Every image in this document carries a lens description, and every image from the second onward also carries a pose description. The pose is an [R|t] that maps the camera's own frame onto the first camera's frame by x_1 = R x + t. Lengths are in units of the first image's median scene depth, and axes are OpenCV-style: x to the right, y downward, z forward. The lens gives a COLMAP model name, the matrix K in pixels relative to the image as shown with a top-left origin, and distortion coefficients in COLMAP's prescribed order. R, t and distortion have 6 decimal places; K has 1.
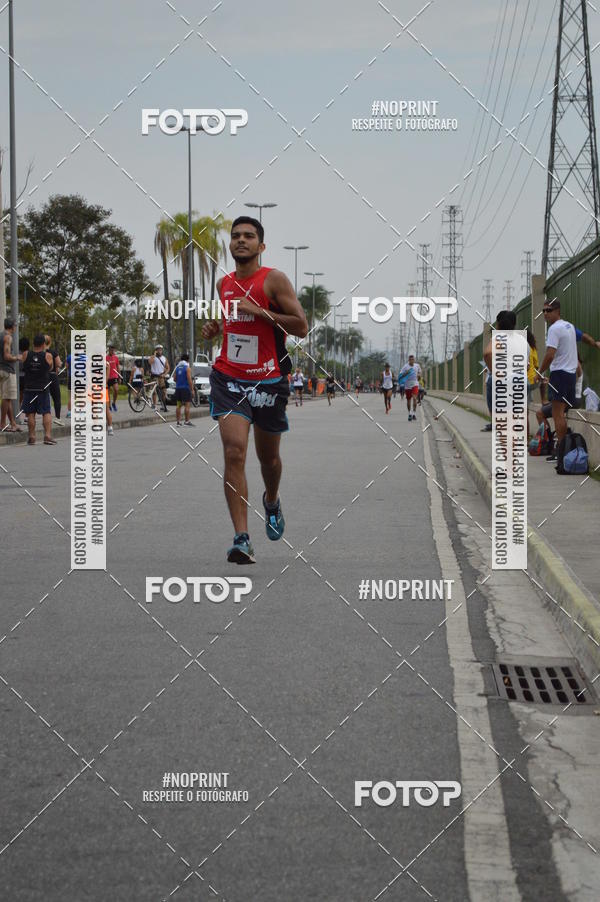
lens RADIAL K [[2094.3, 0, 284.8], [0, 2094.3, 449.1], [0, 0, 1]] dist [0.069150, -0.094382]
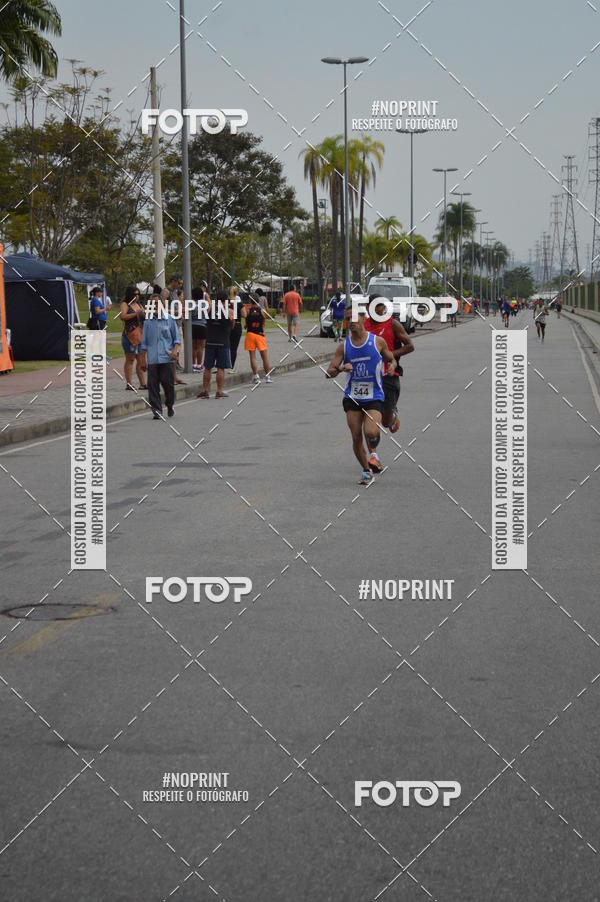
lens RADIAL K [[2094.3, 0, 284.8], [0, 2094.3, 449.1], [0, 0, 1]] dist [0.069150, -0.094382]
pose [[0.997695, -0.004582, -0.067701, -0.046890], [0.007370, 0.999133, 0.040982, -0.061314], [0.067455, -0.041387, 0.996864, -0.069212]]
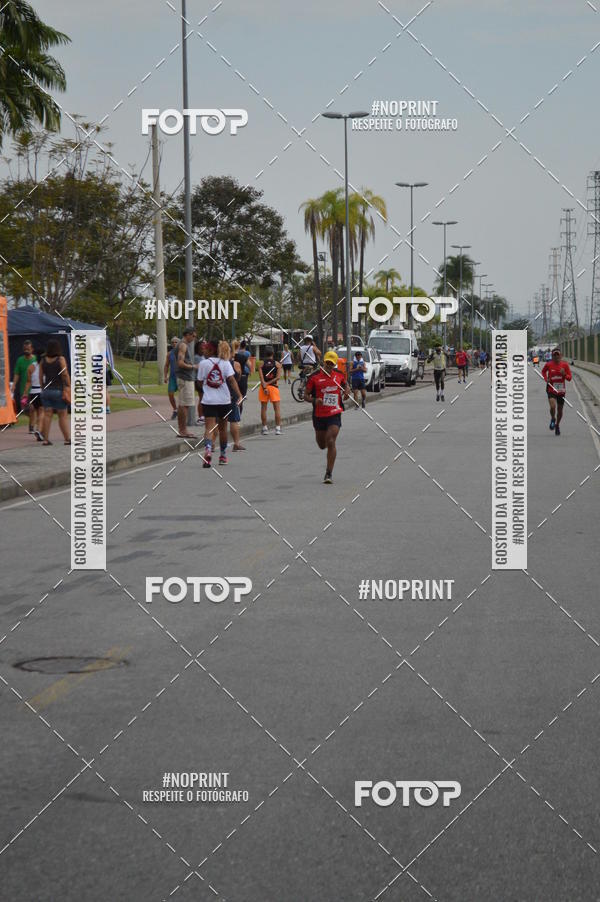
lens RADIAL K [[2094.3, 0, 284.8], [0, 2094.3, 449.1], [0, 0, 1]] dist [0.069150, -0.094382]
pose [[0.997705, -0.007134, -0.067333, -0.052426], [0.008236, 0.999836, 0.016107, -0.062433], [0.067207, -0.016624, 0.997601, -0.076965]]
